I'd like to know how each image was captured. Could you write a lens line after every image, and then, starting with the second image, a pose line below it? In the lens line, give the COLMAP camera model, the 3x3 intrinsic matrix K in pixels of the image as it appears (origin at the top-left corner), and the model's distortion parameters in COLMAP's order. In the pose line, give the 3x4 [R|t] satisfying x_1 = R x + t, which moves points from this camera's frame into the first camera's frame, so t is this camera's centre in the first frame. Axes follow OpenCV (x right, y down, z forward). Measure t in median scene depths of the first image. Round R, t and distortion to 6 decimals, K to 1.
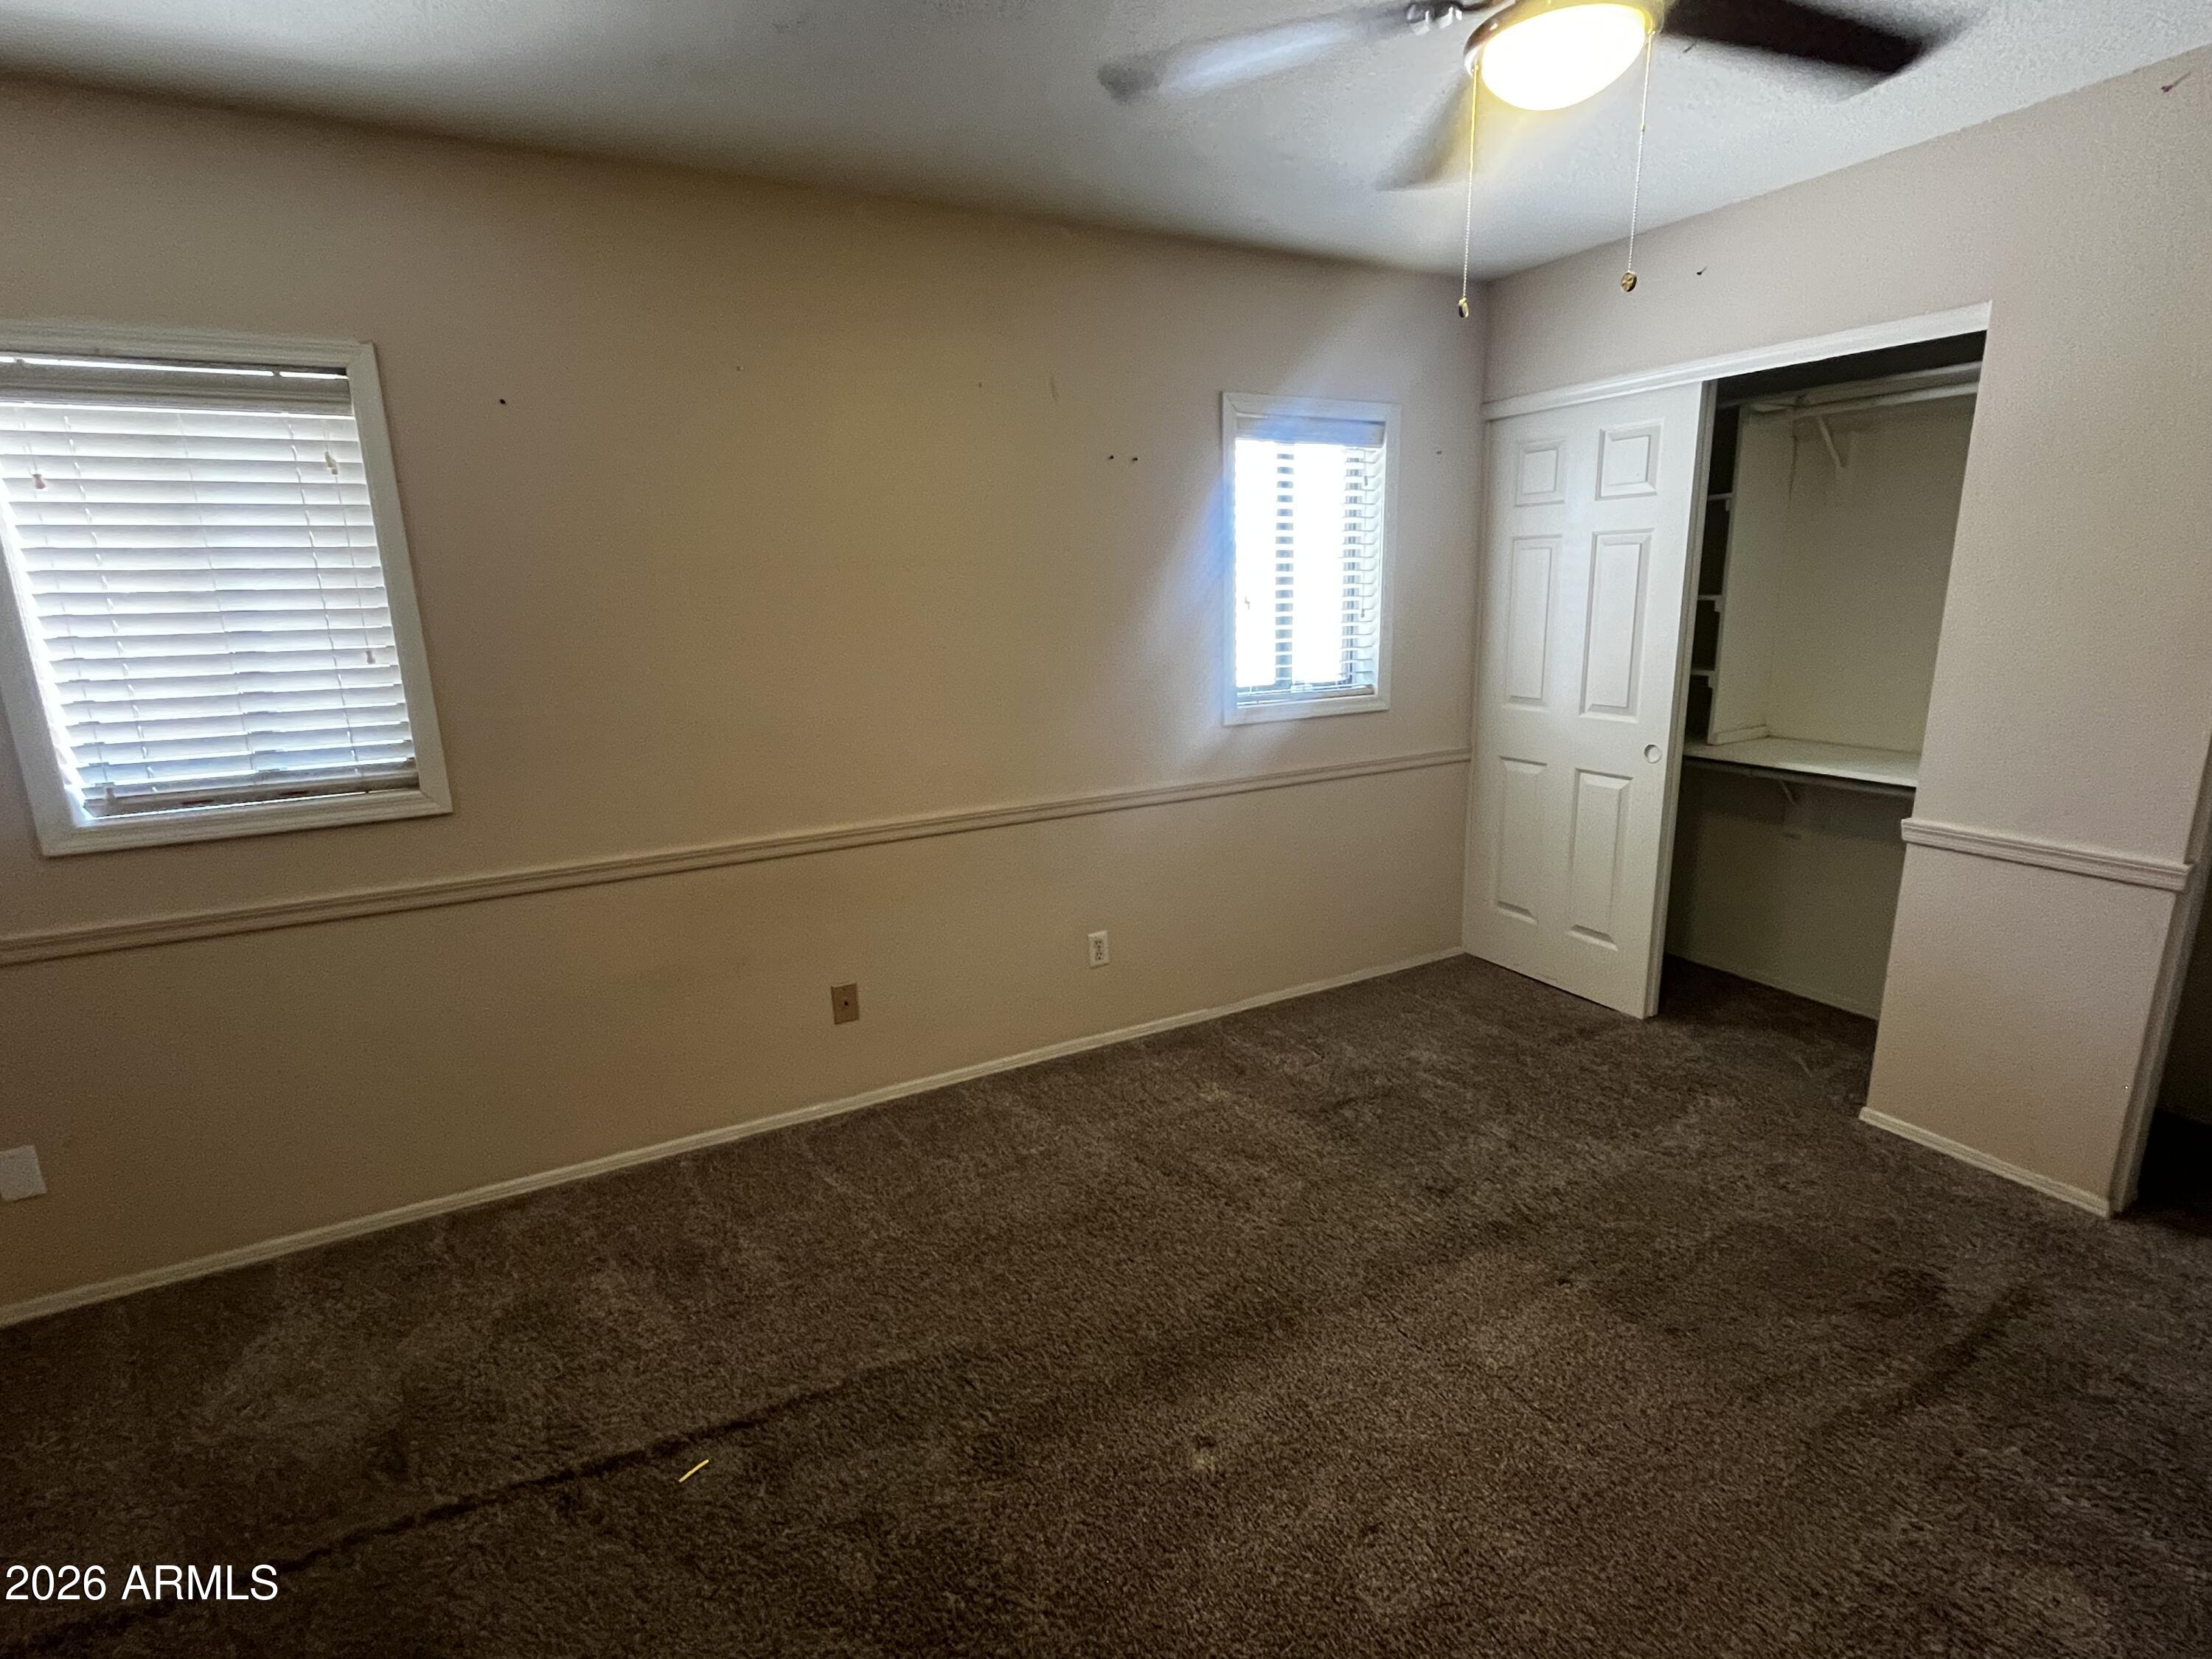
lens RADIAL K [[1052.7, 0, 1102.1], [0, 1052.7, 826.3], [0, 0, 1]] dist [0.000991, 0.001098]
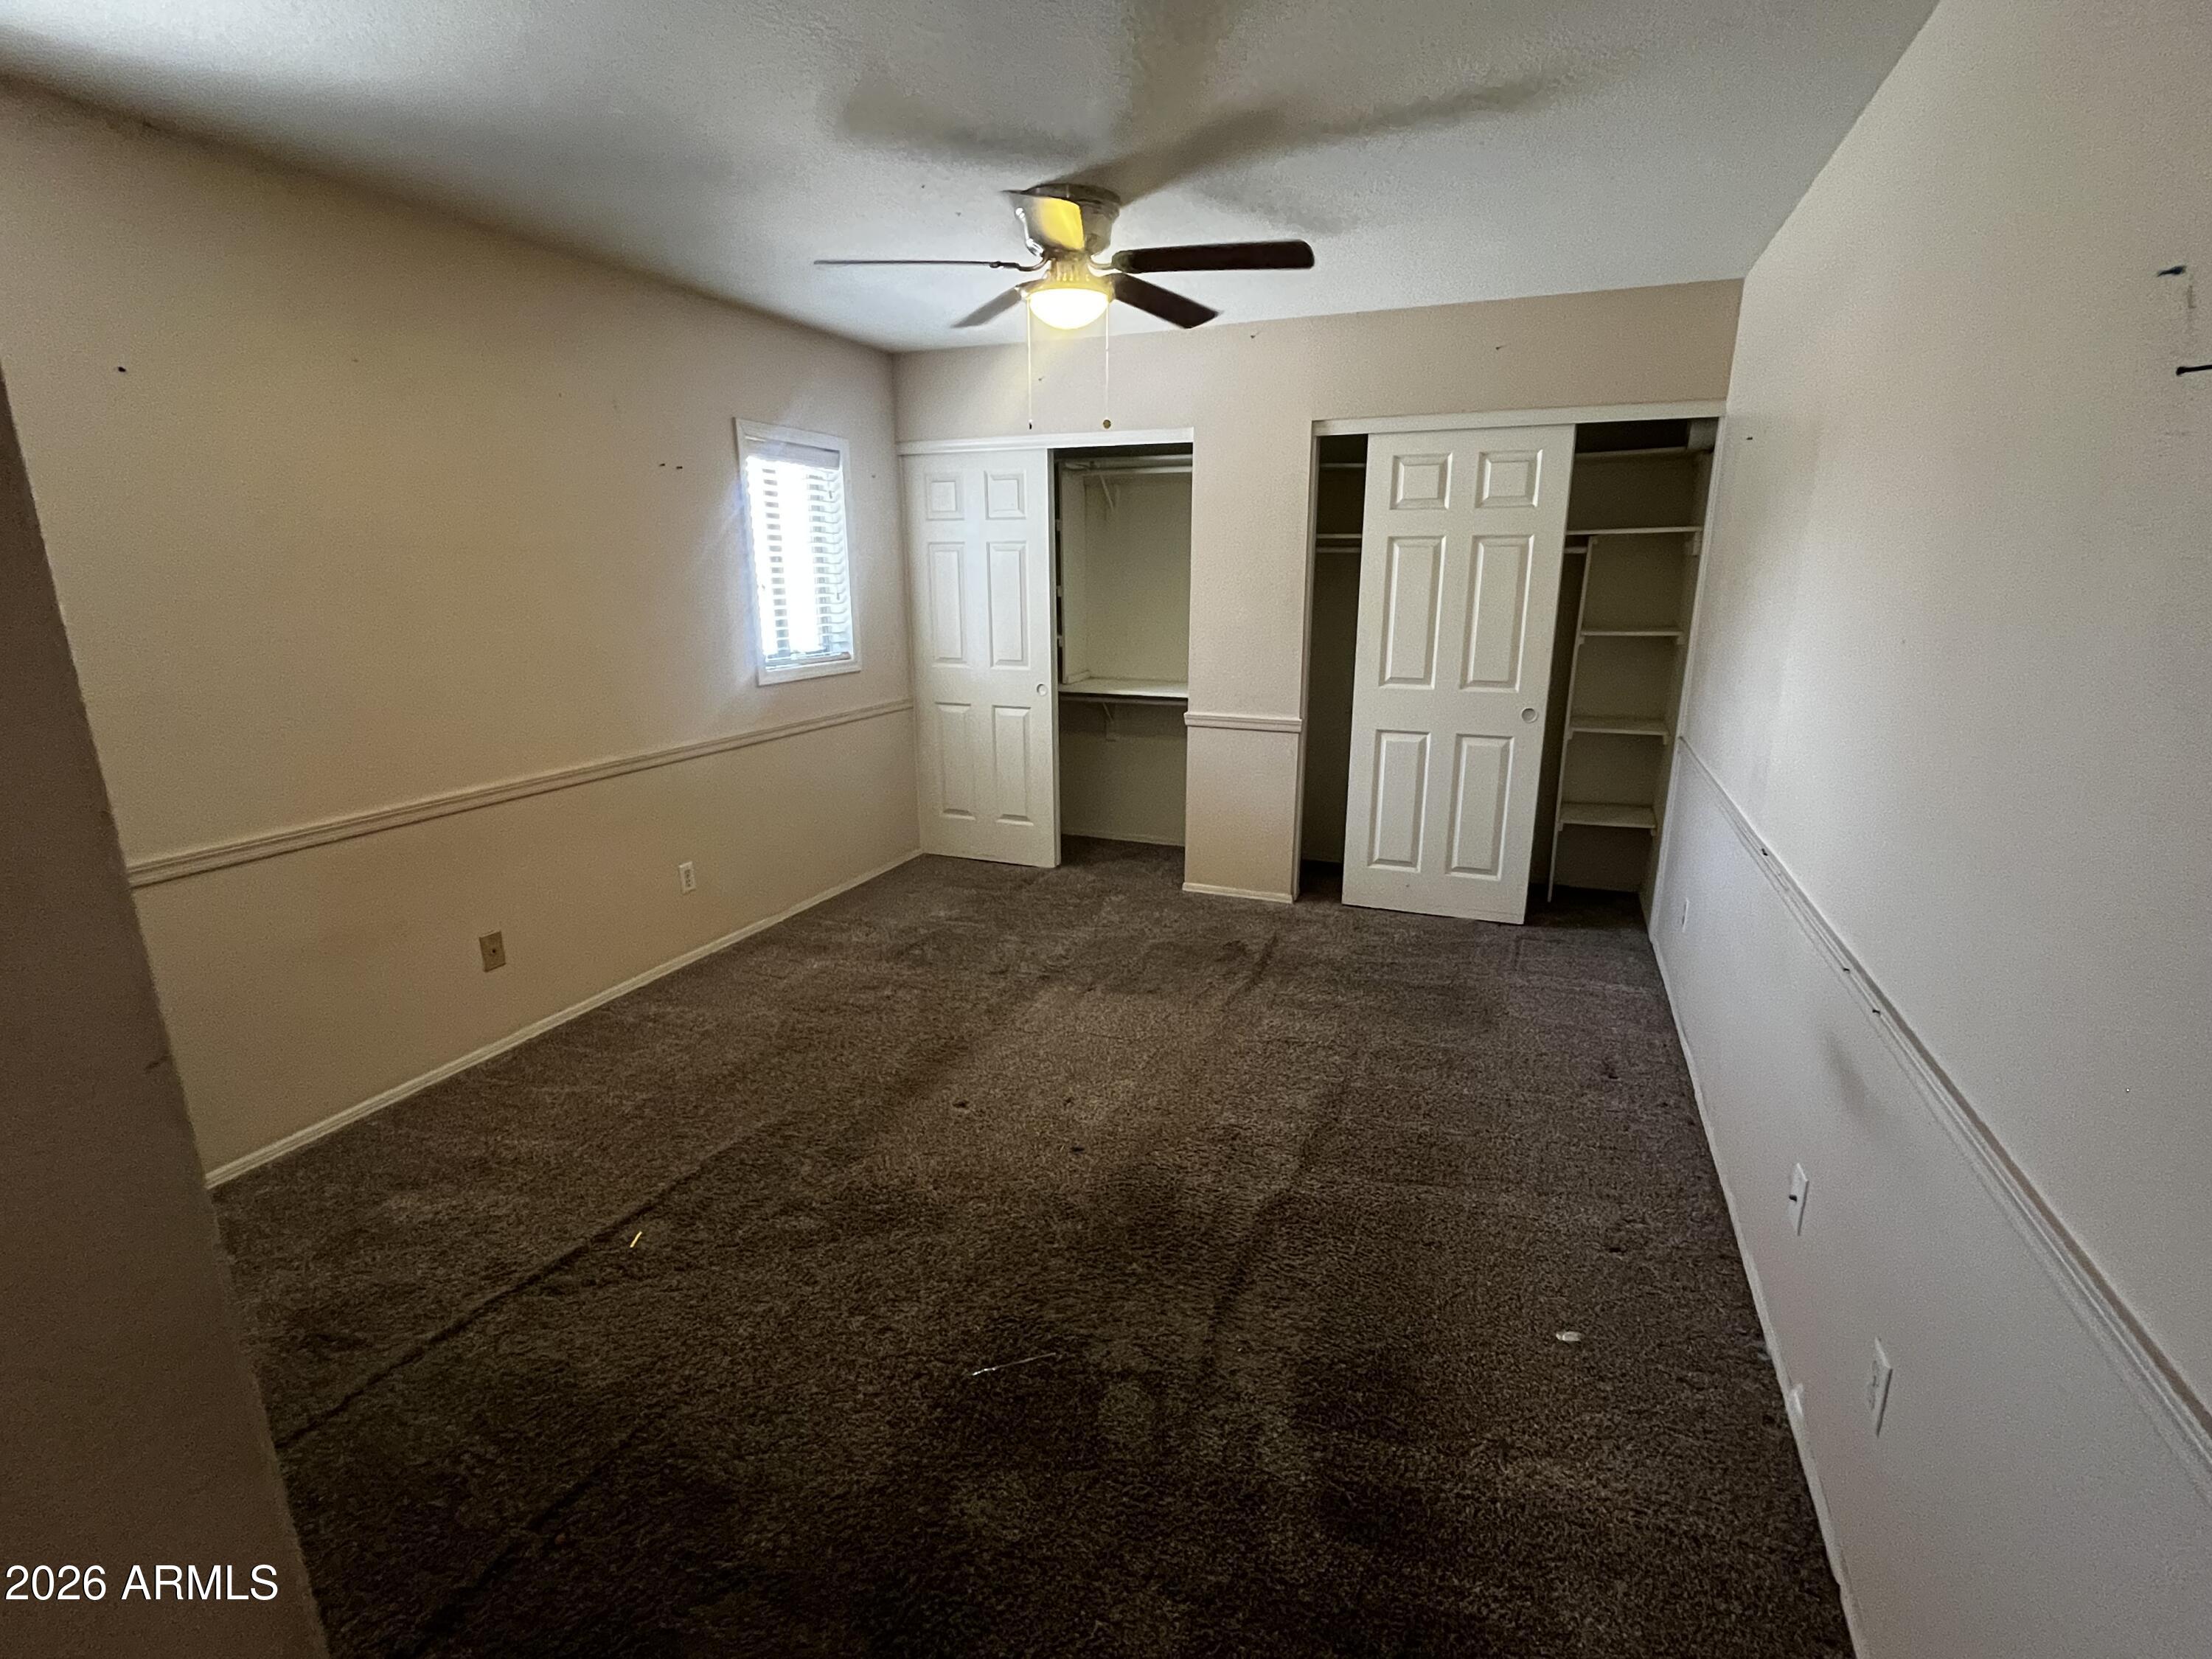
lens RADIAL K [[1052.7, 0, 1113.7], [0, 1052.7, 841.1], [0, 0, 1]] dist [0.000991, 0.001098]
pose [[0.763774, -0.141074, 0.629879, -0.400374], [0.128127, 0.989542, 0.066264, 0.061361], [-0.632640, 0.030093, 0.773861, -0.242230]]
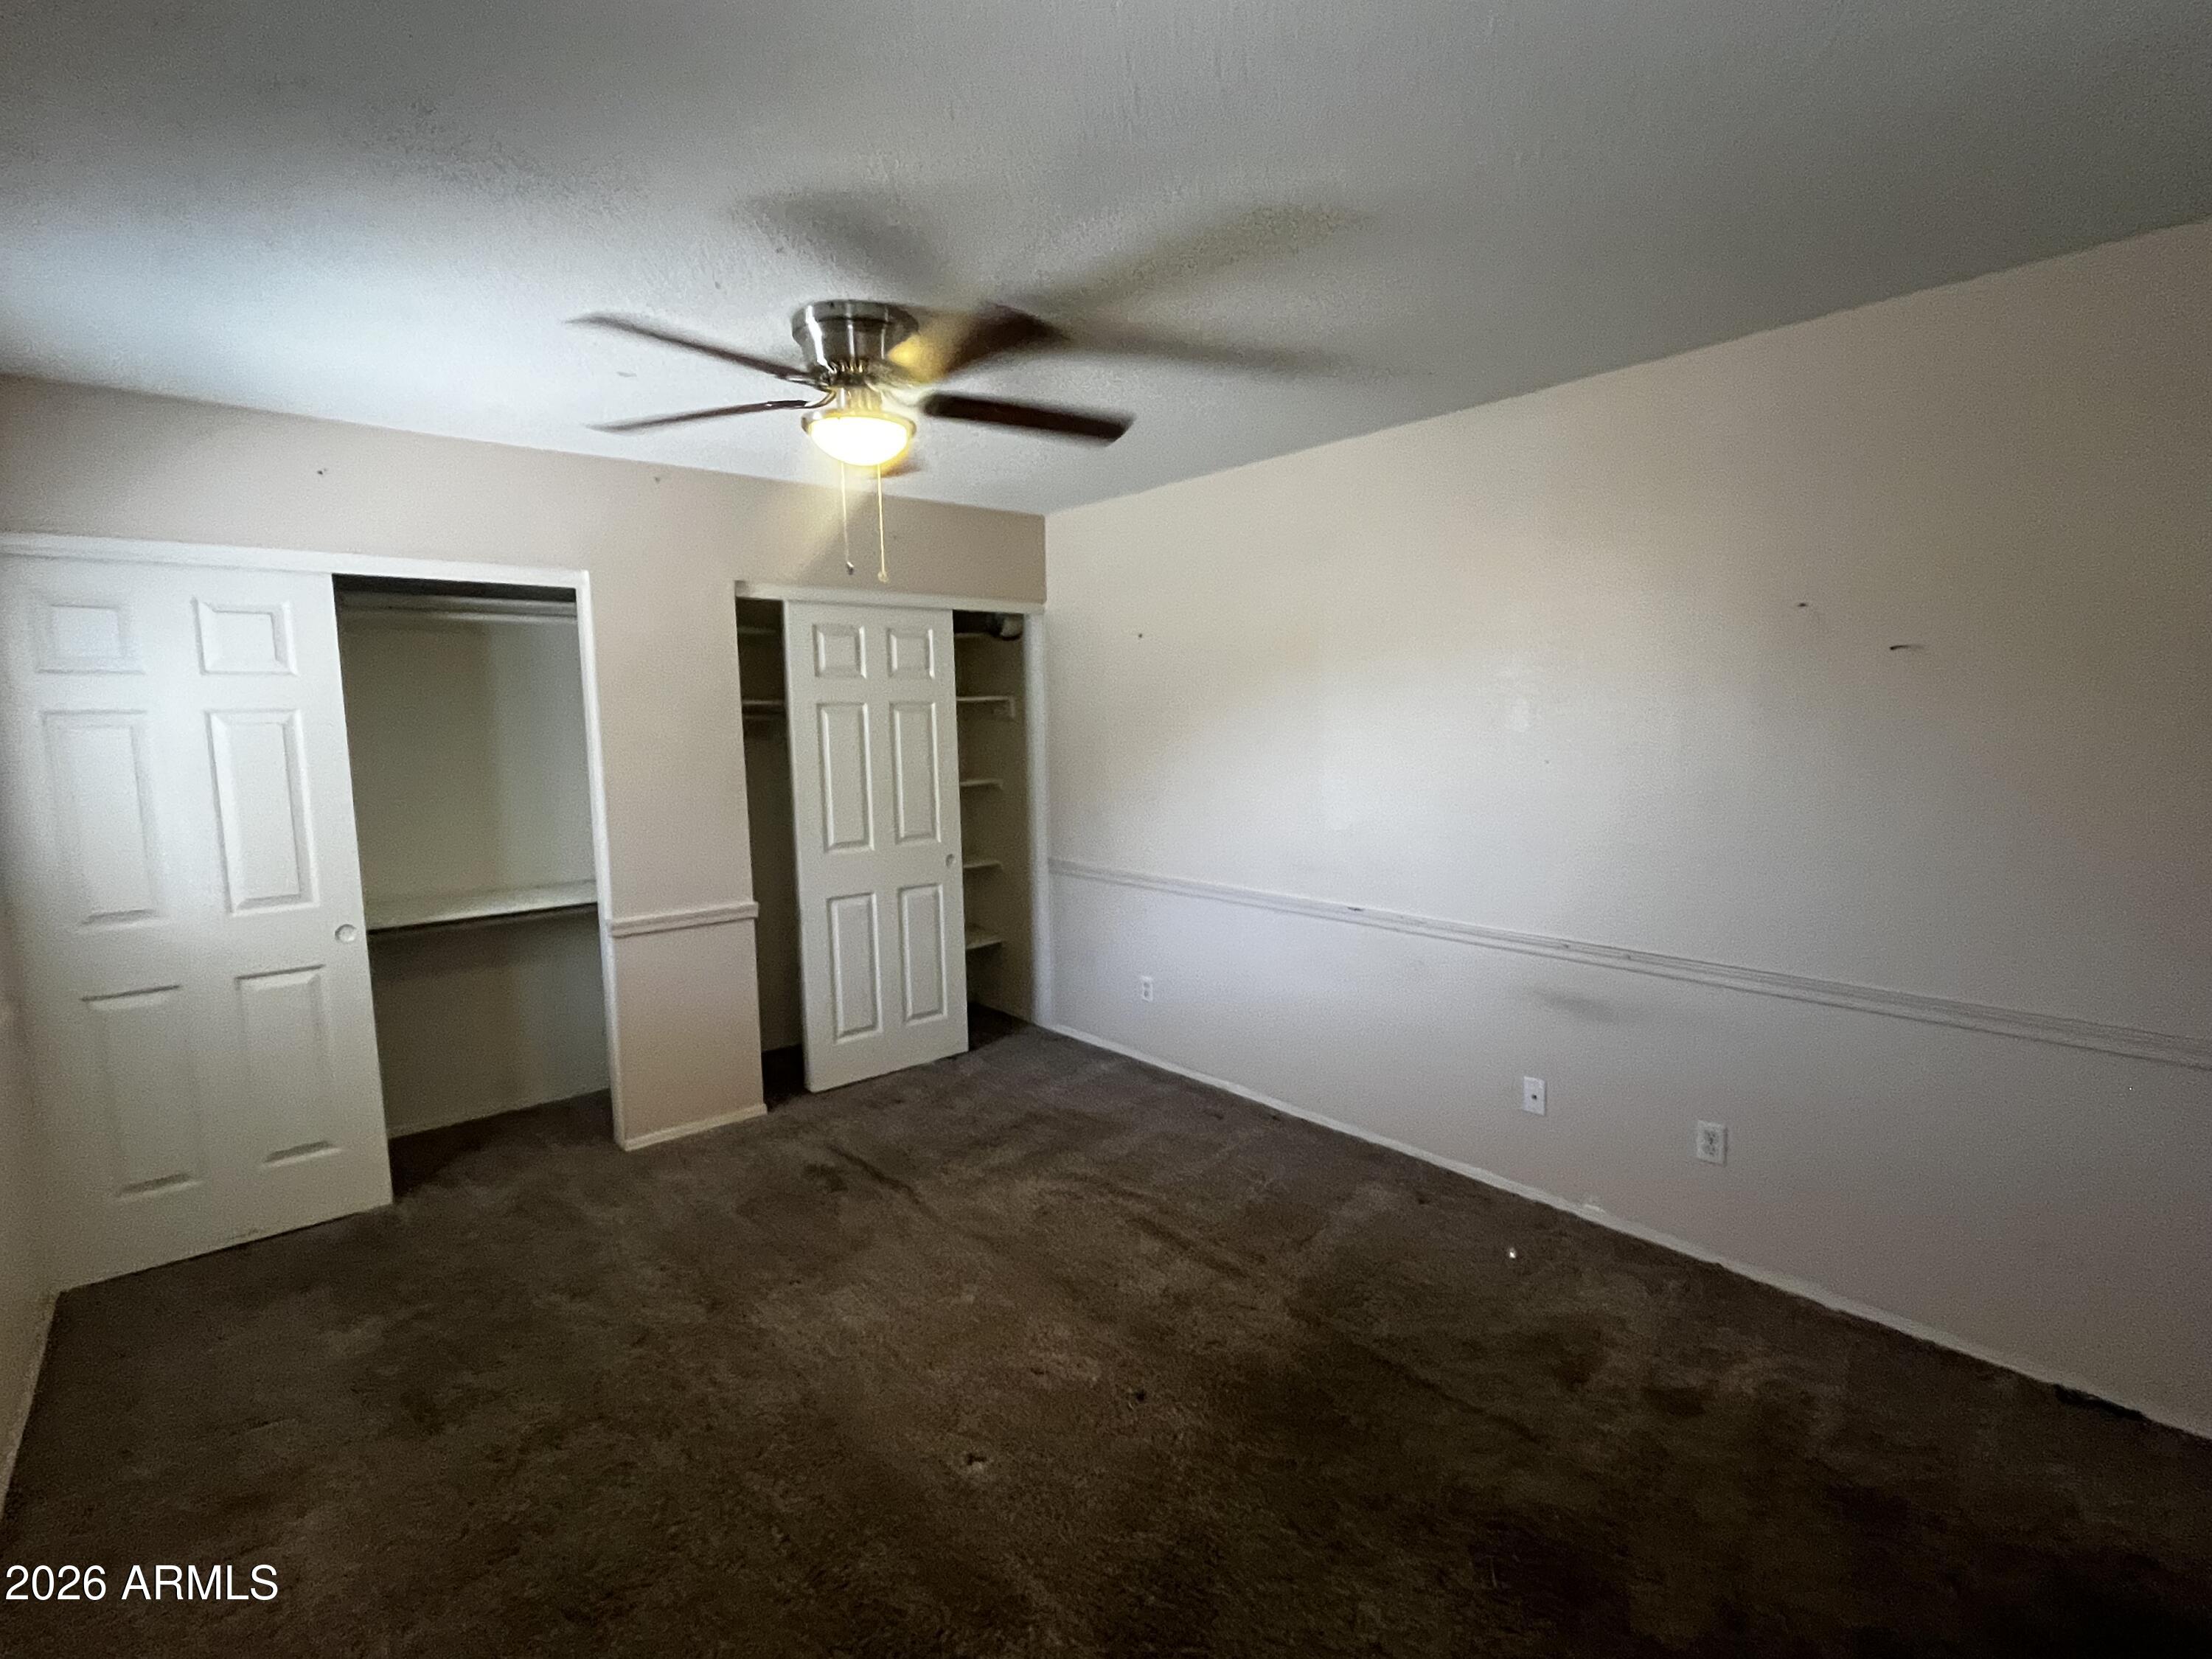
lens RADIAL K [[1052.7, 0, 1109.7], [0, 1052.7, 828.1], [0, 0, 1]] dist [0.000991, 0.001098]
pose [[-0.240584, -0.077879, 0.967499, -0.602443], [0.242792, 0.960260, 0.137671, -0.130582], [-0.939772, 0.268023, -0.212115, 0.537462]]
